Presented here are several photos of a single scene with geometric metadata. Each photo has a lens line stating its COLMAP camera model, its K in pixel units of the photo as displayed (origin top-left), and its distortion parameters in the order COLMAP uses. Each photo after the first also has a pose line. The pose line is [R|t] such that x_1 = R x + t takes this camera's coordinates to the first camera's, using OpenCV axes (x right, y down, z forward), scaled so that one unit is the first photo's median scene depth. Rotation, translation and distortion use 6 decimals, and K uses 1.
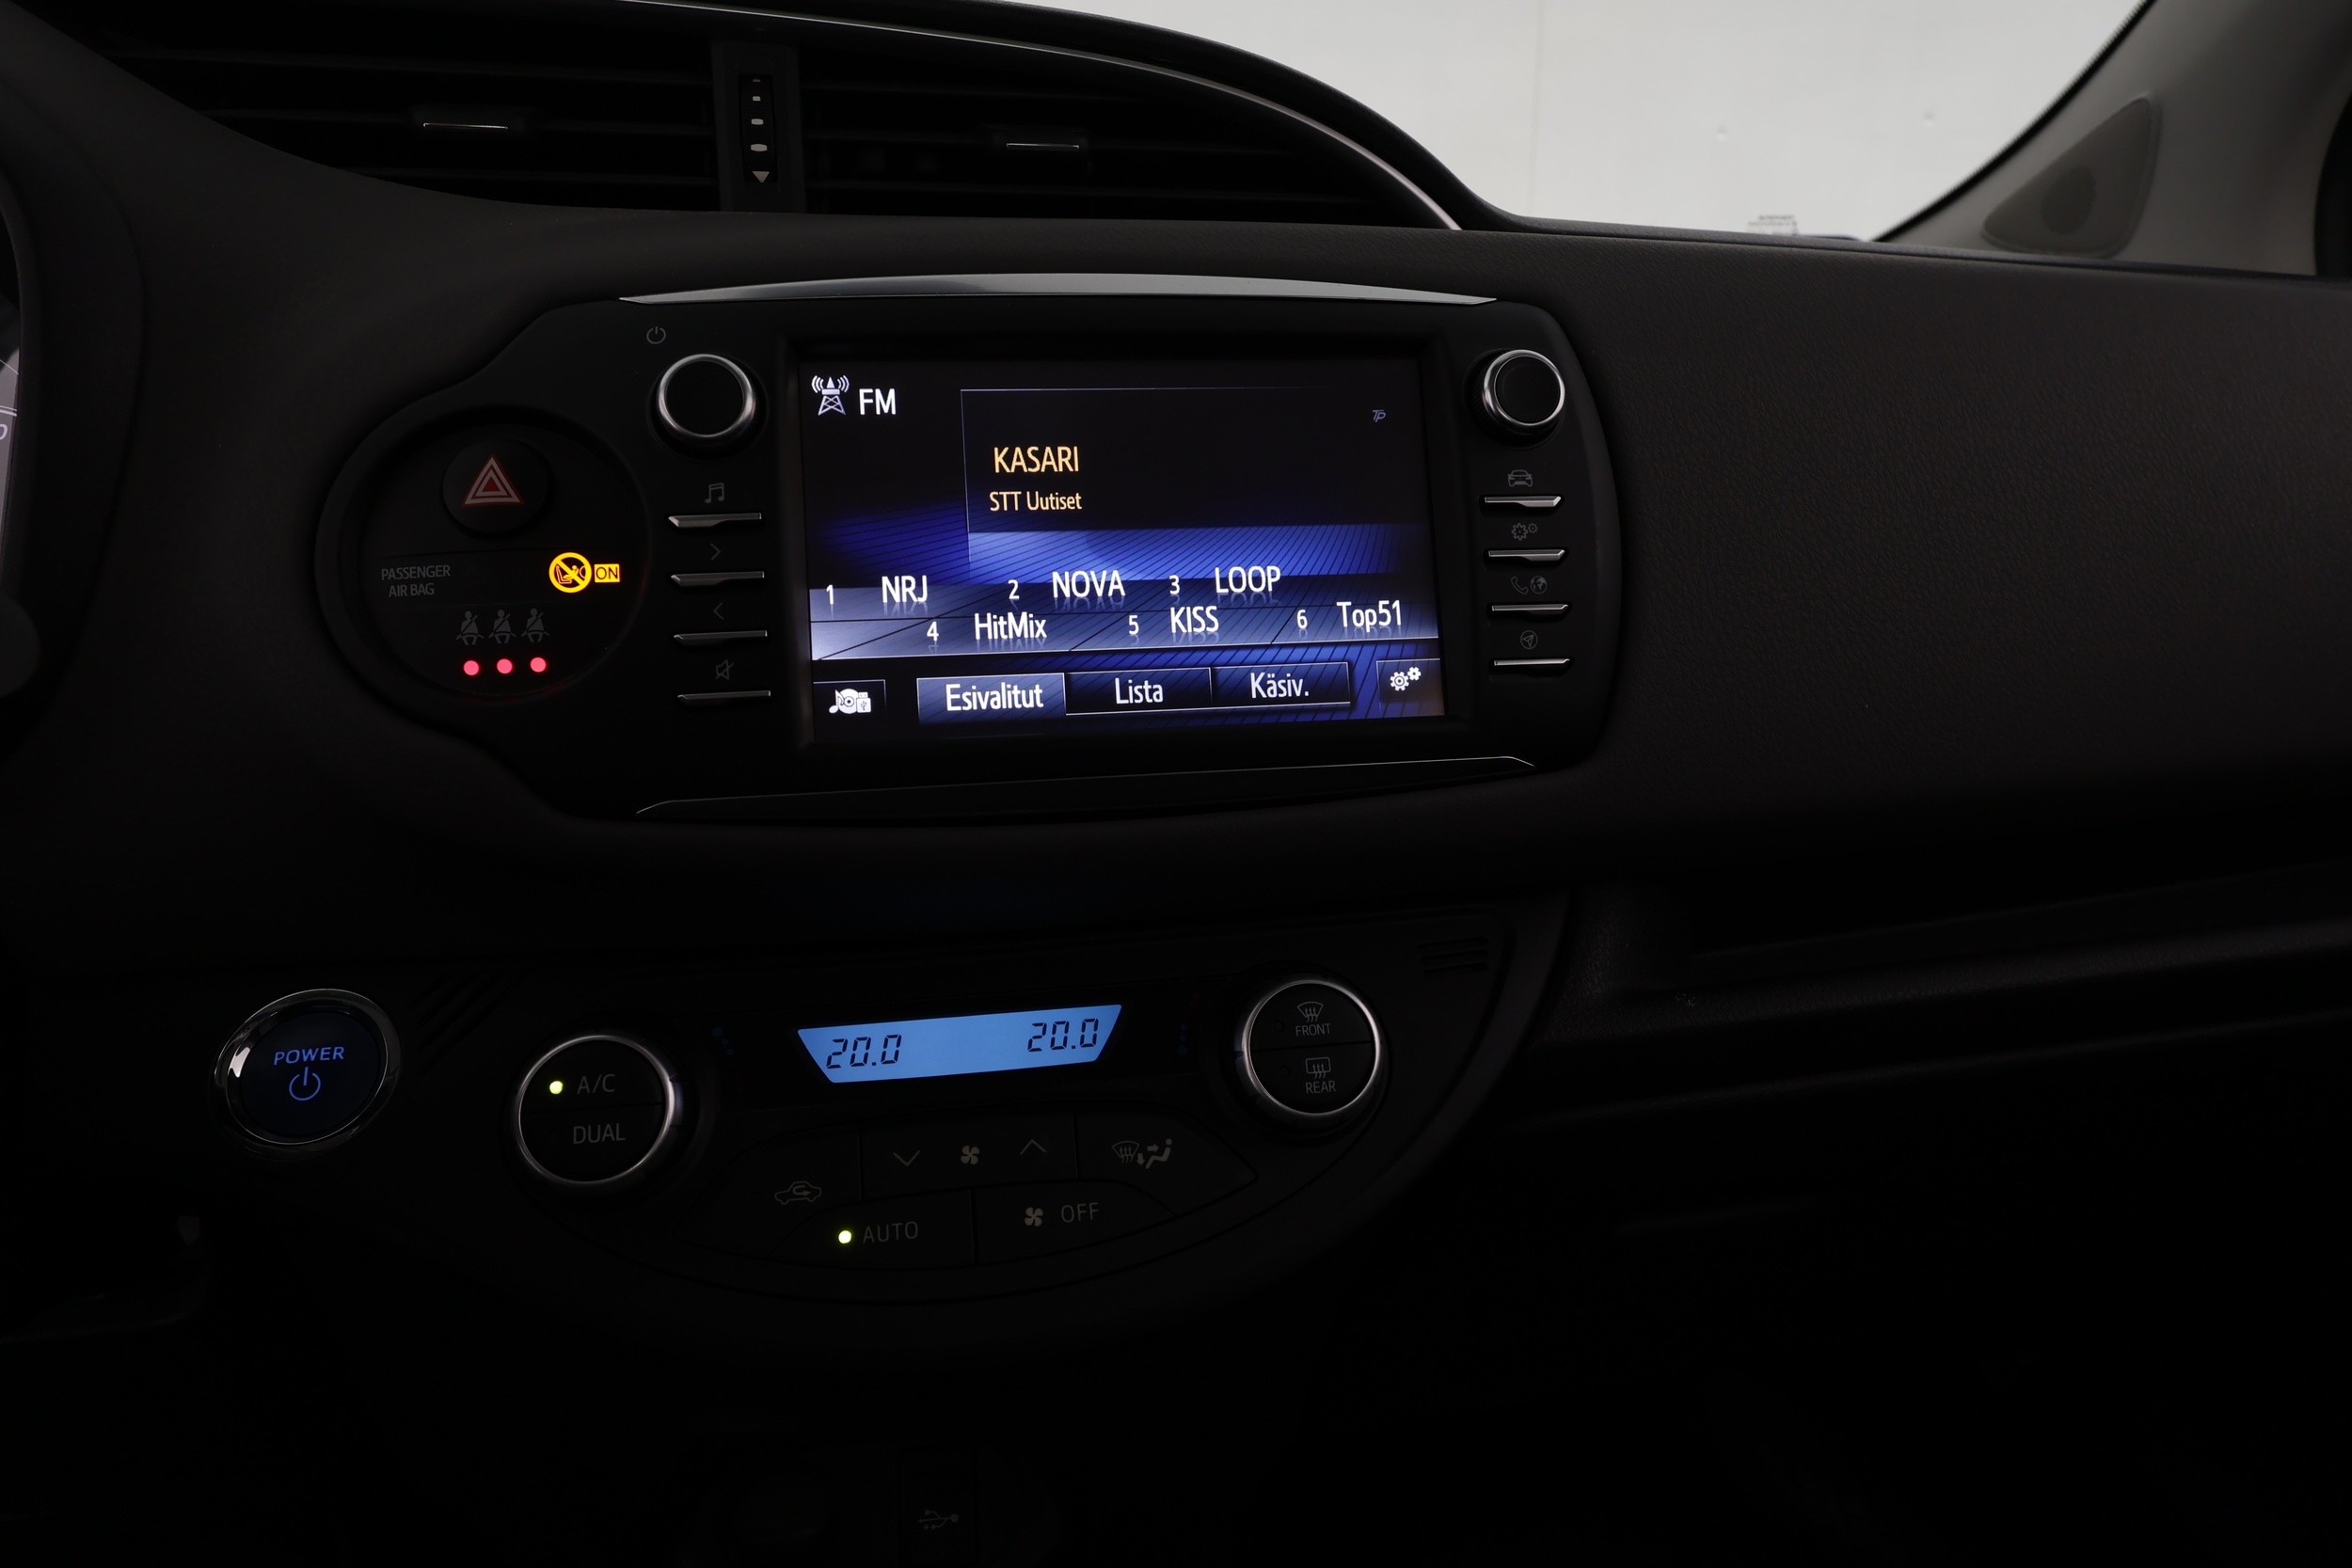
lens RADIAL K [[1509.9, 0, 1172.0], [0, 1509.9, 784.2], [0, 0, 1]] dist [-0.007351, 0.003783]
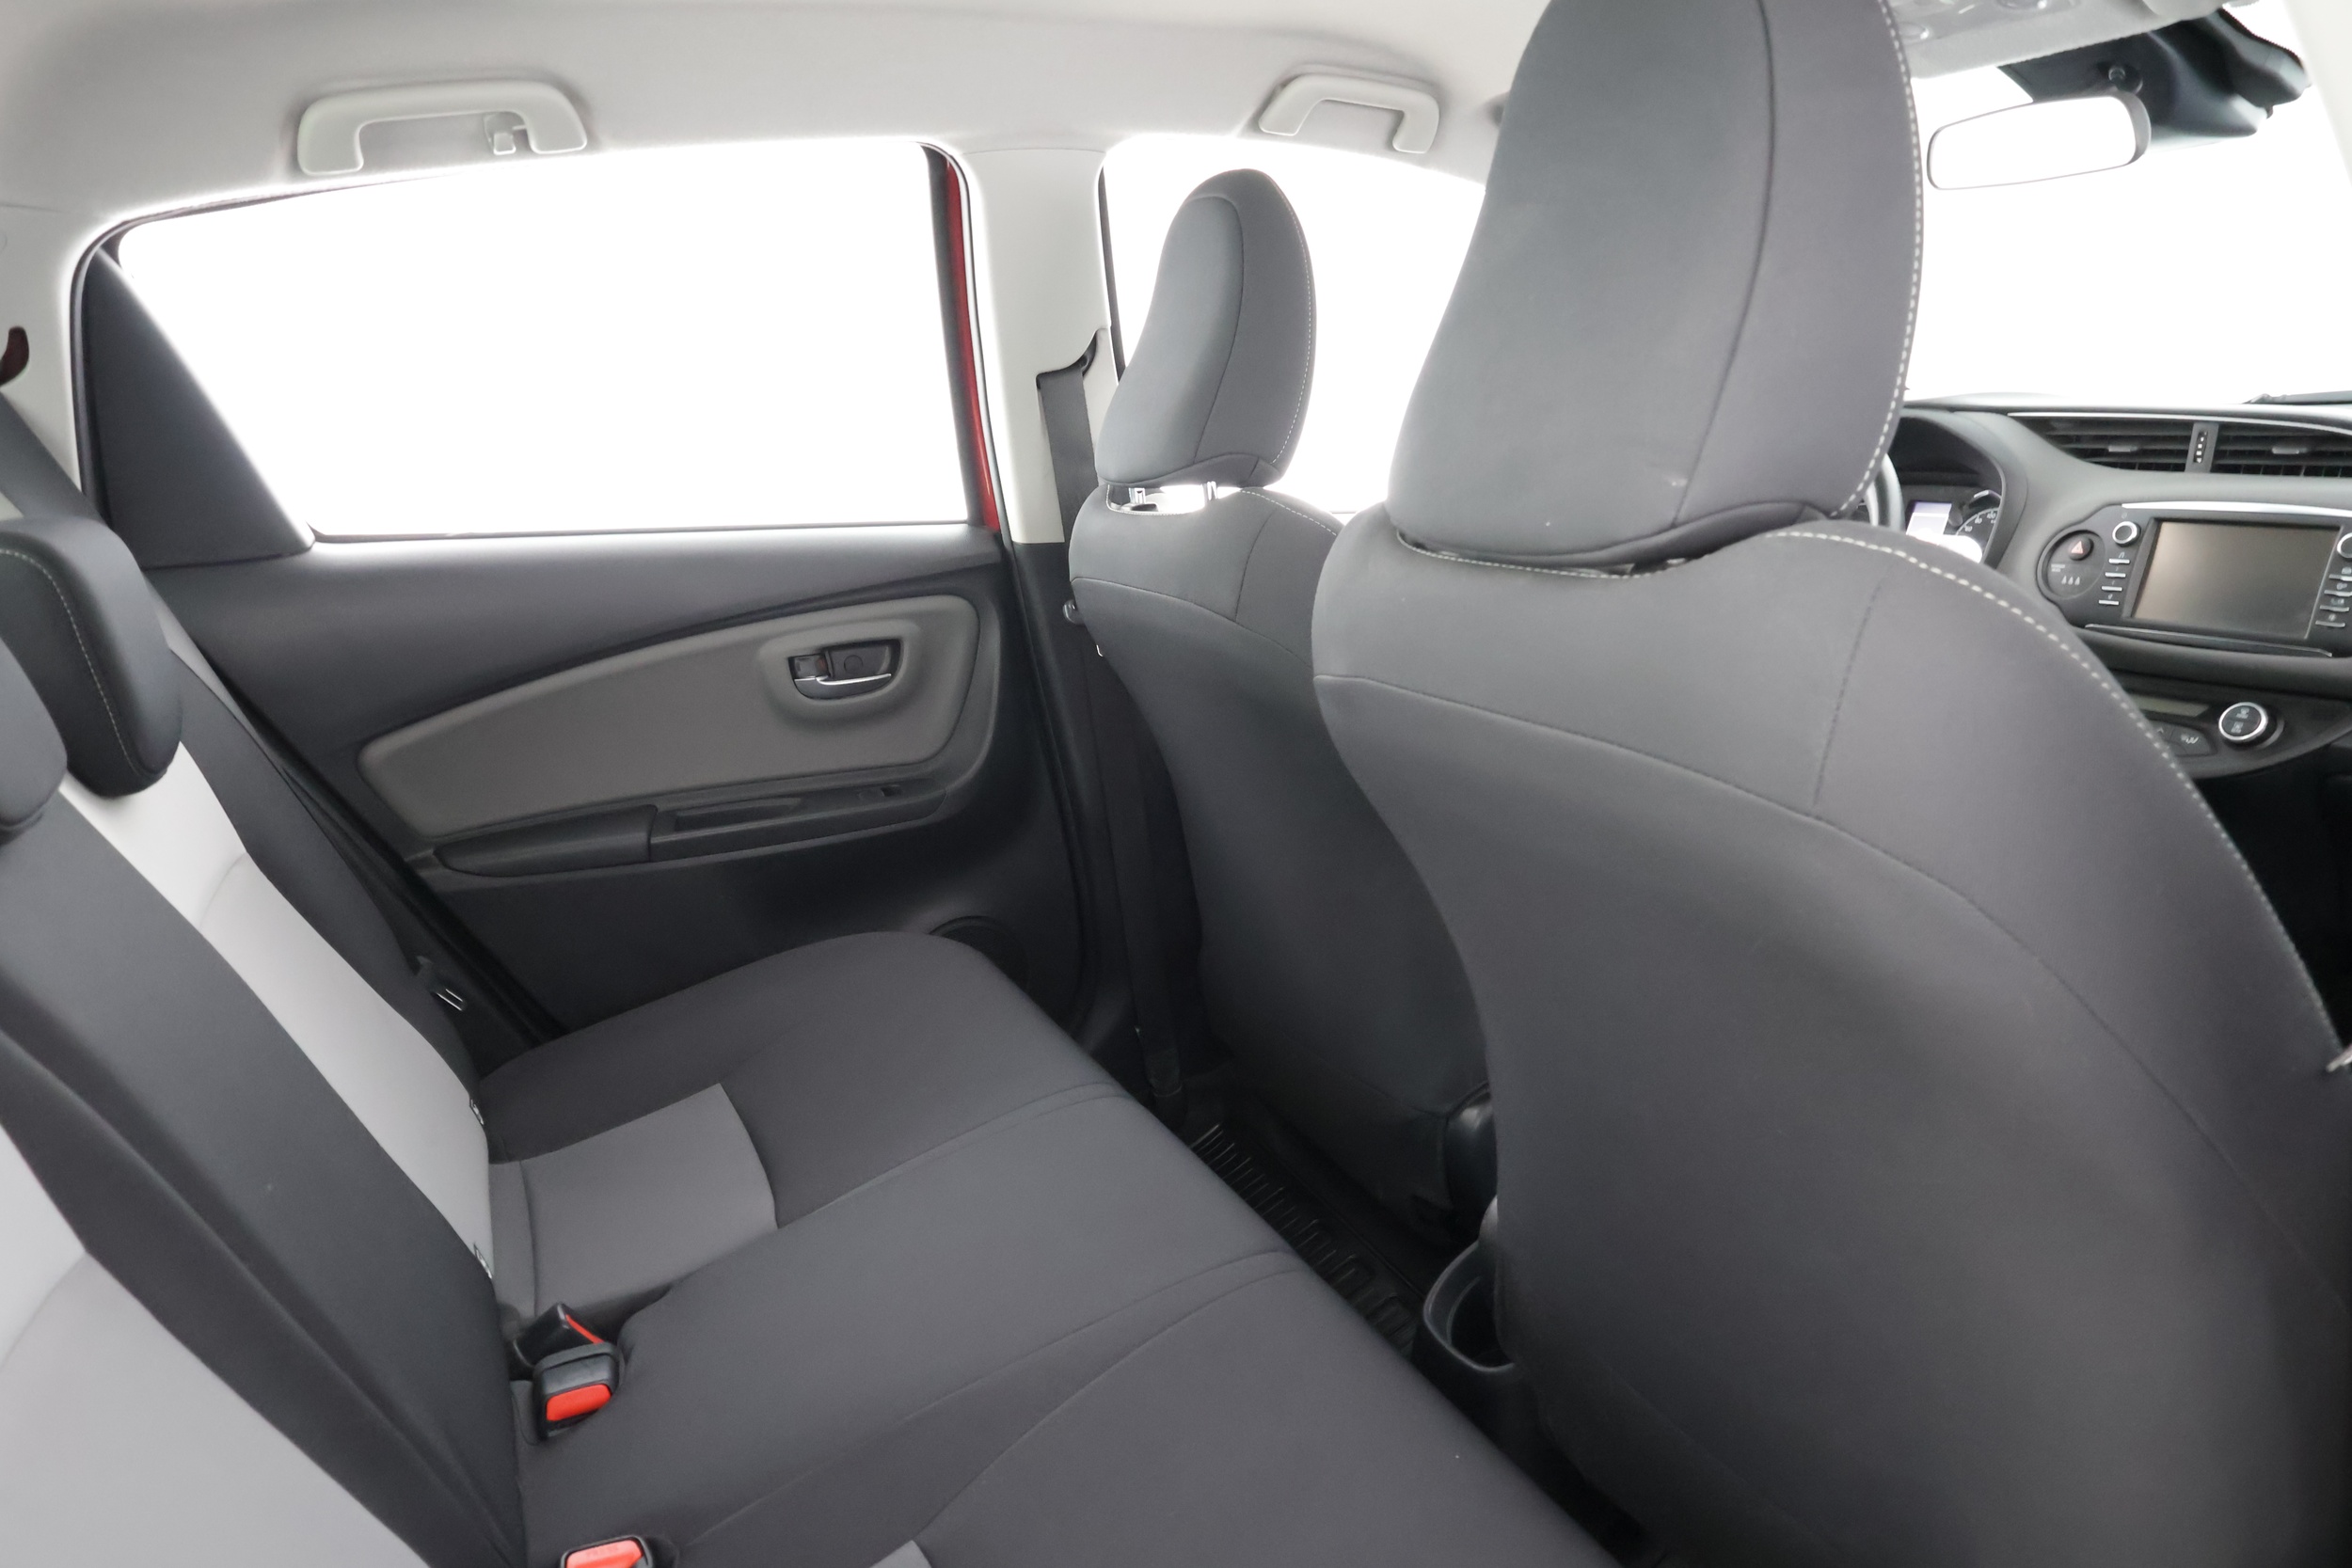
lens RADIAL K [[1509.9, 0, 1164.9], [0, 1509.9, 788.0], [0, 0, 1]] dist [-0.007351, 0.003783]
pose [[0.284673, 0.241884, -0.927606, 2.742772], [-0.152099, 0.966782, 0.205422, -0.017622], [0.946481, 0.082610, 0.312007, -2.562760]]
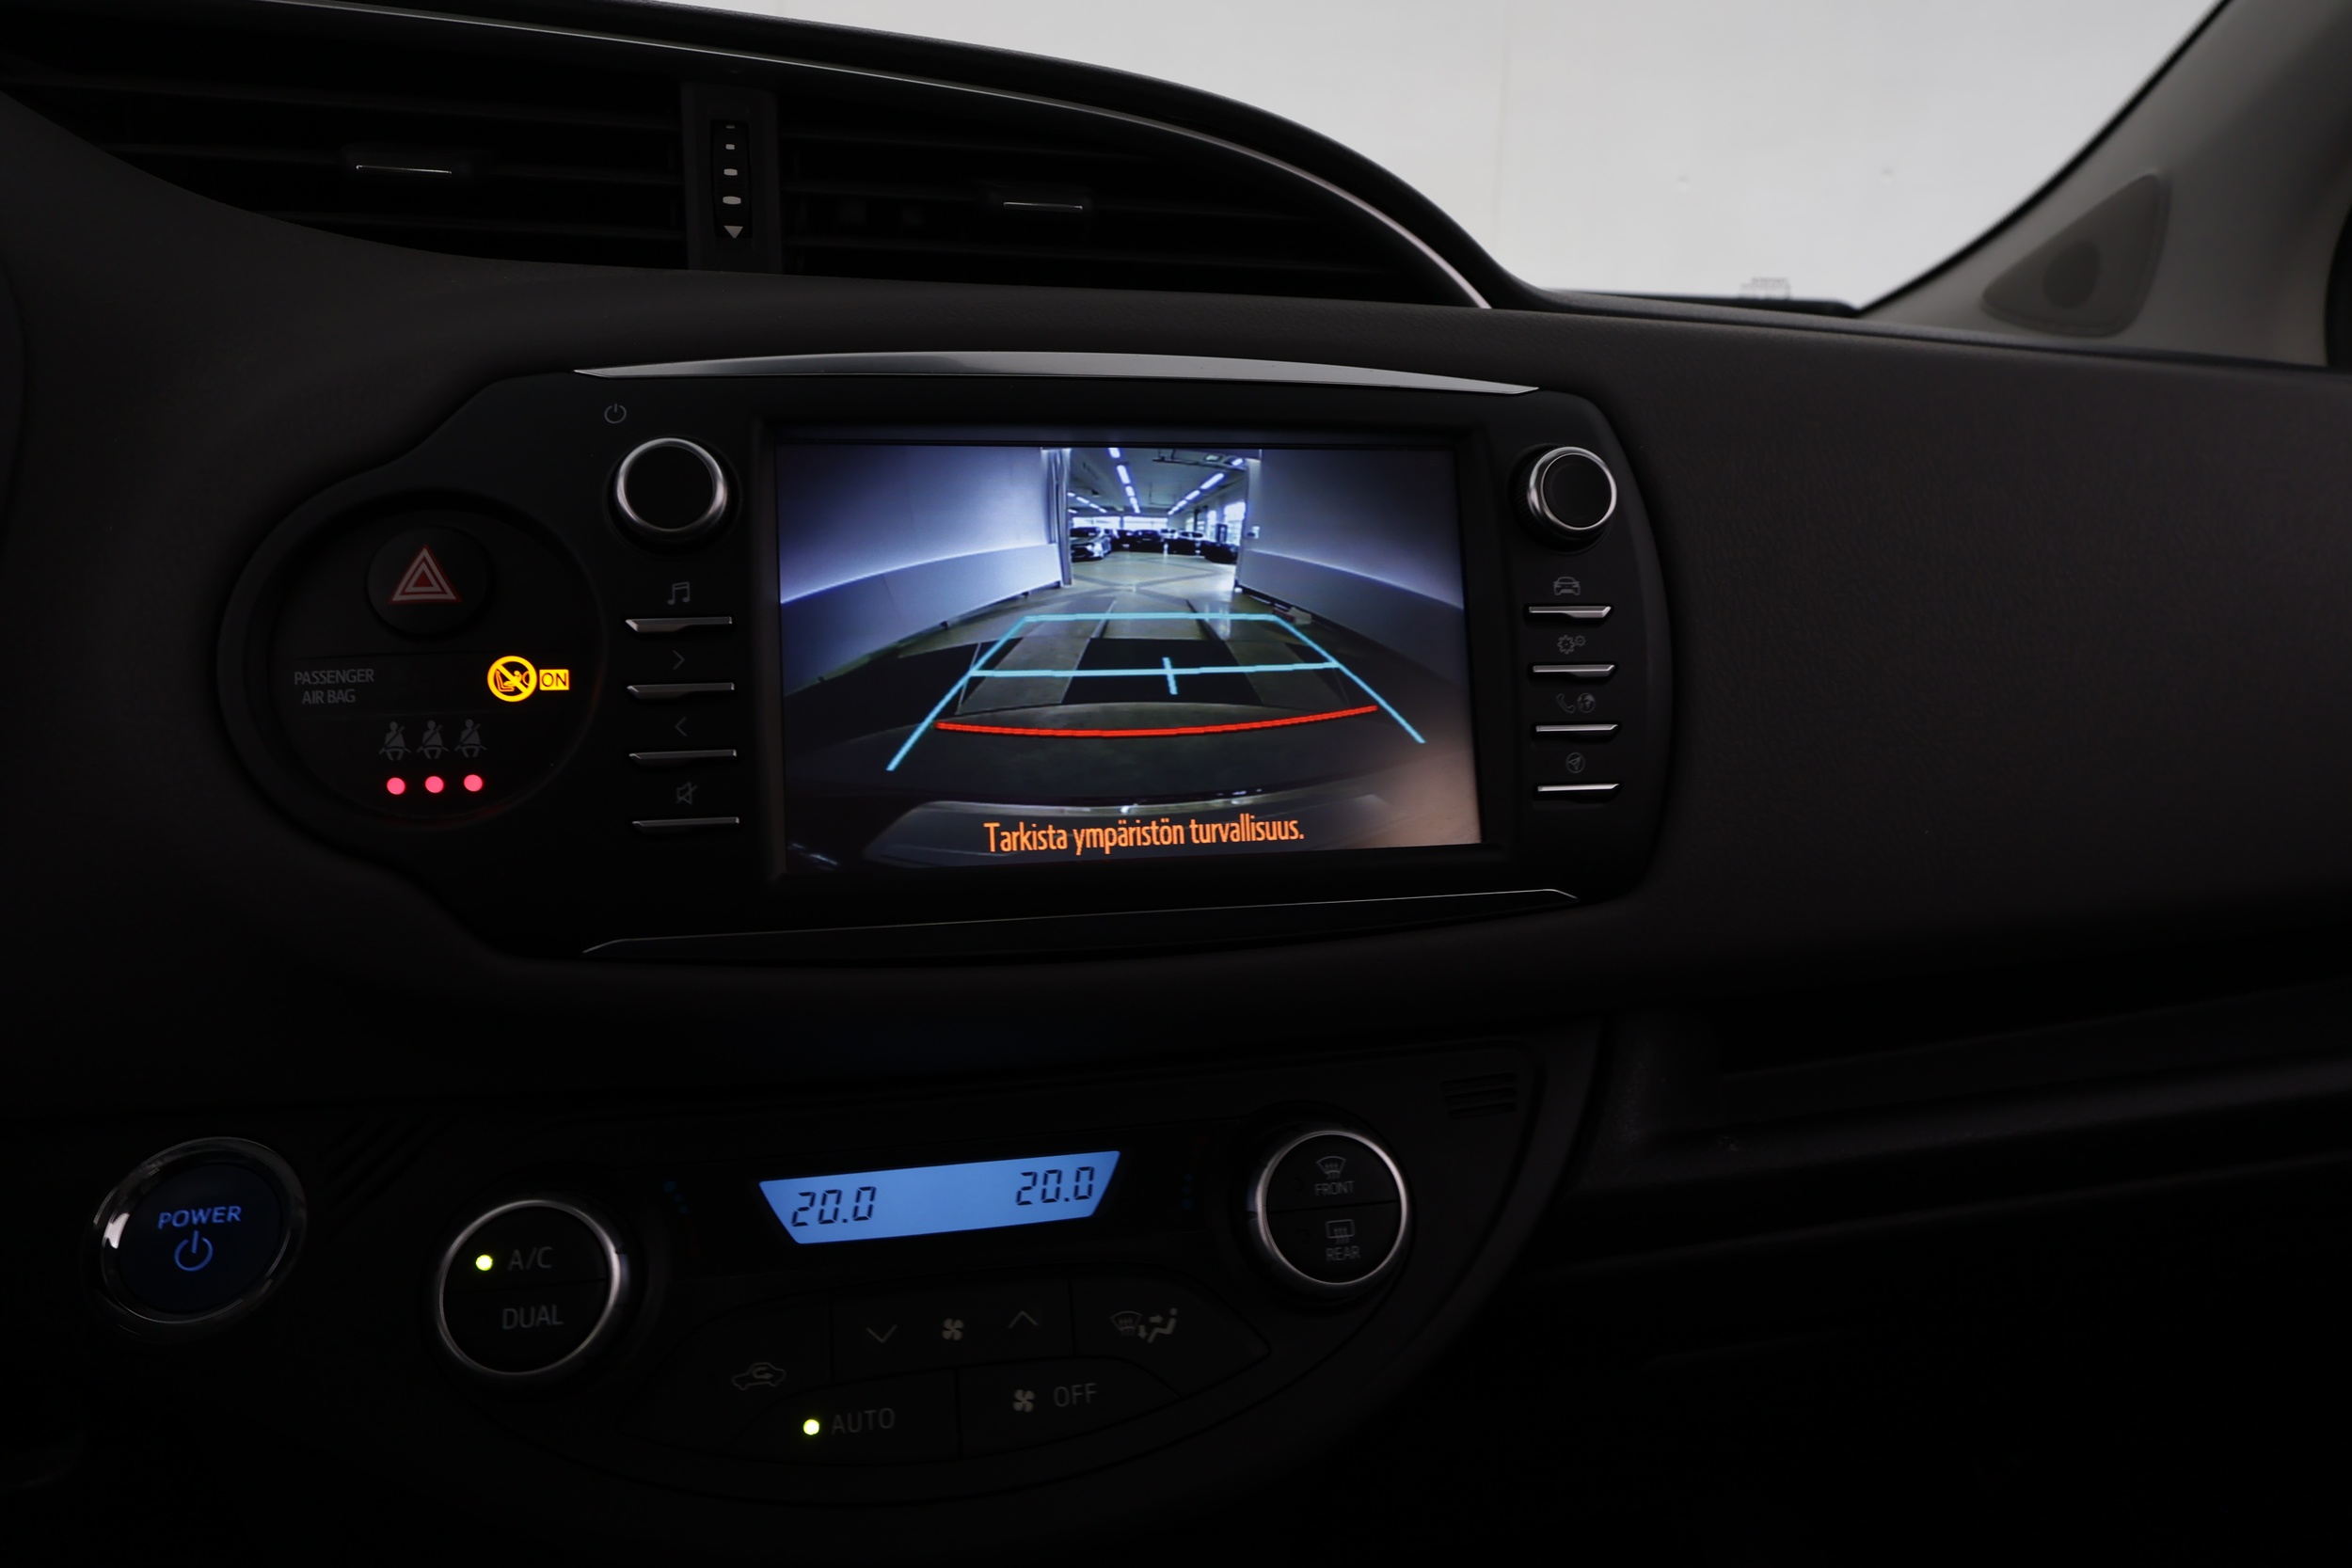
lens RADIAL K [[1509.9, 0, 1176.2], [0, 1509.9, 783.3], [0, 0, 1]] dist [-0.007351, 0.003783]
pose [[0.999213, 0.013292, 0.037366, -0.038210], [-0.012648, 0.999768, -0.017424, -0.062805], [-0.037589, 0.016937, 0.999150, 0.093359]]
